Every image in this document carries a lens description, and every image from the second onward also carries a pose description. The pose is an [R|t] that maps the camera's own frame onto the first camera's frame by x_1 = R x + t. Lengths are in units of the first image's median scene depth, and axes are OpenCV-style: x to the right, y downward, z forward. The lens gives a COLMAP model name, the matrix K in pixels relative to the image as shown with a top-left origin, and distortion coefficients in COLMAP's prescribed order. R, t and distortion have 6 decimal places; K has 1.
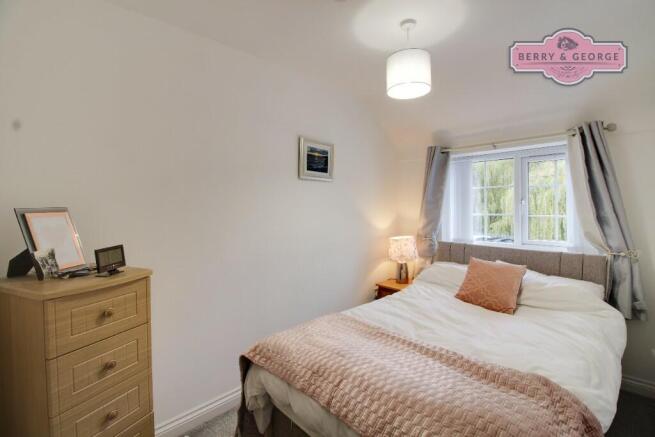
lens RADIAL K [[302.5, 0, 327.6], [0, 302.5, 199.9], [0, 0, 1]] dist [0.000360, 0.000044]
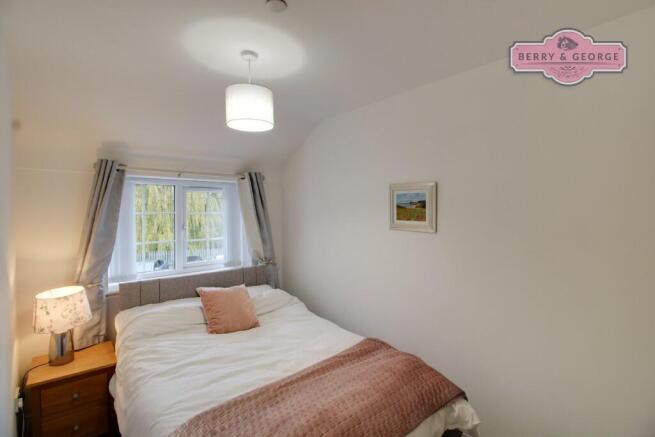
lens RADIAL K [[302.4, 0, 334.1], [0, 302.4, 210.6], [0, 0, 1]] dist [-0.015570, -0.000081]
pose [[0.055684, 0.012925, 0.998365, -0.472727], [0.001847, 0.999913, -0.013048, -0.052134], [-0.998447, 0.002571, 0.055655, 0.517427]]
